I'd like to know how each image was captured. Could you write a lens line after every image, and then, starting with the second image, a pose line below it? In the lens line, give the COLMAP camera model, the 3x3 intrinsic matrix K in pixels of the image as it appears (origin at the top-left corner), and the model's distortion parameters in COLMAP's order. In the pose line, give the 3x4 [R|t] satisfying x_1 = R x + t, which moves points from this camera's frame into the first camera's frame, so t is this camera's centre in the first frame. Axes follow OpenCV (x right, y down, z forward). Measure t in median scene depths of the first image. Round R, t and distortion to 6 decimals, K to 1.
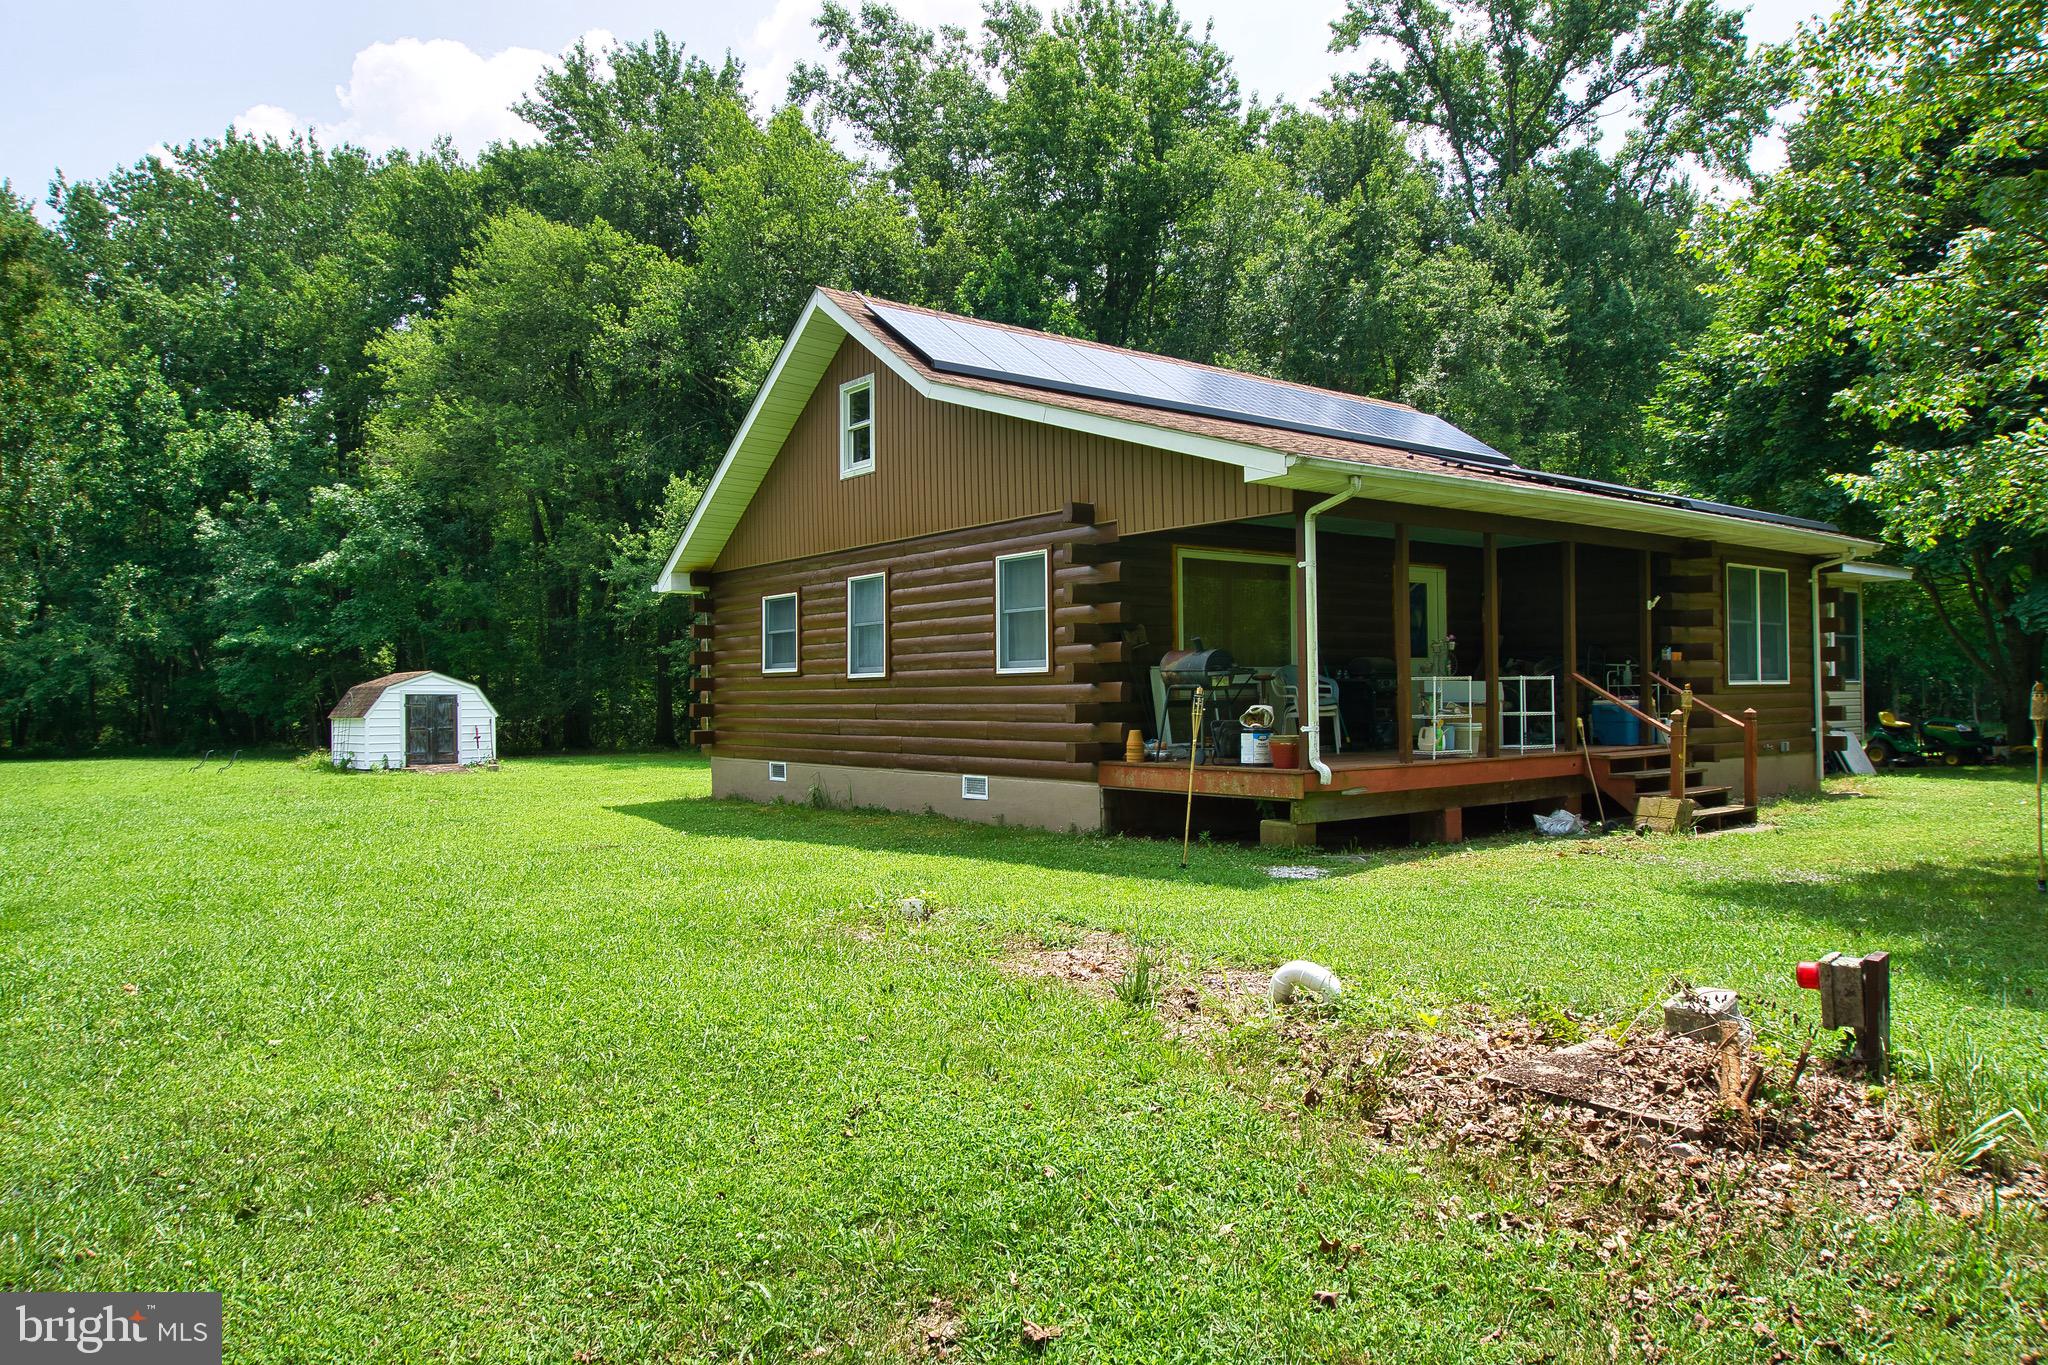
lens RADIAL K [[1329.0, 0, 1016.1], [0, 1329.0, 680.1], [0, 0, 1]] dist [-0.018420, -0.001396]
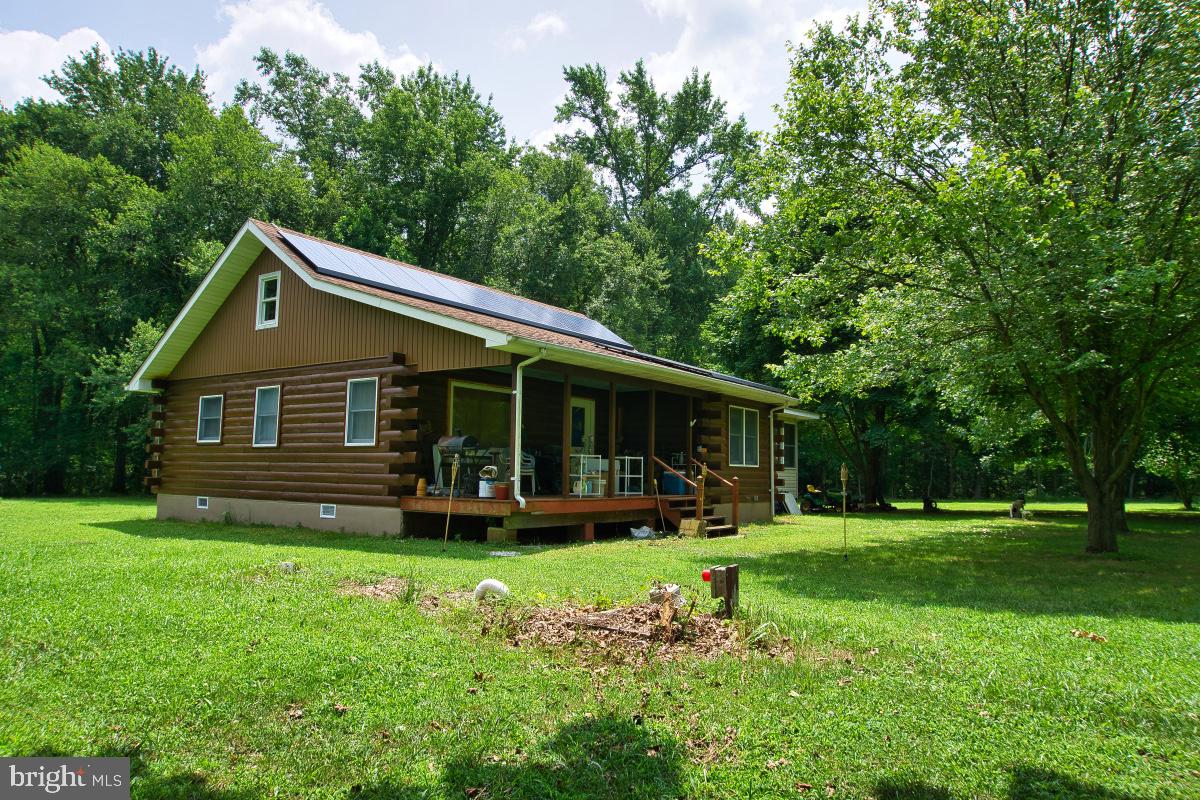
lens RADIAL K [[778.7, 0, 595.4], [0, 778.7, 398.6], [0, 0, 1]] dist [-0.018420, -0.001396]
pose [[0.956529, 0.053121, 0.286757, 0.001749], [-0.028737, 0.995654, -0.088585, 0.005479], [-0.290216, 0.076493, 0.953899, -0.031100]]
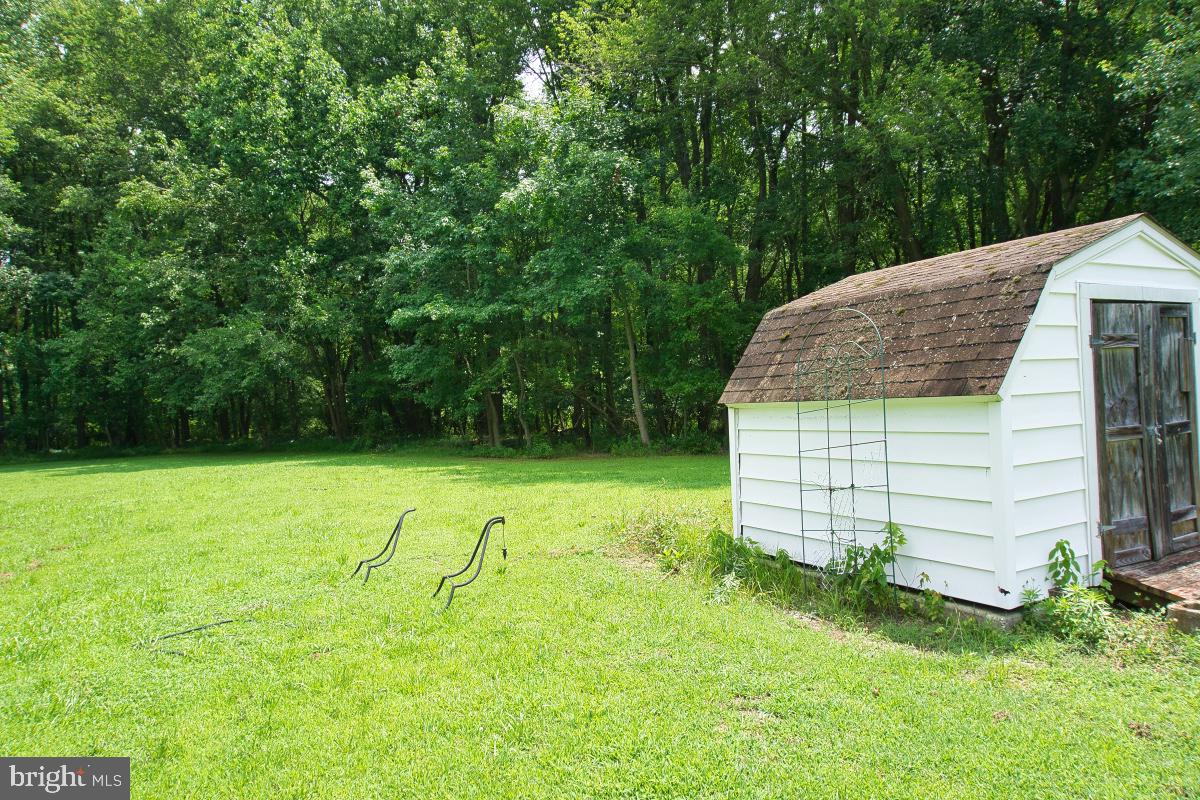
lens RADIAL K [[778.7, 0, 595.4], [0, 778.7, 398.6], [0, 0, 1]] dist [-0.018420, -0.001396]
pose [[0.961965, -0.031073, -0.271398, -0.261229], [0.038741, 0.998986, 0.022940, 0.011521], [0.270410, -0.032582, 0.962194, 0.419785]]
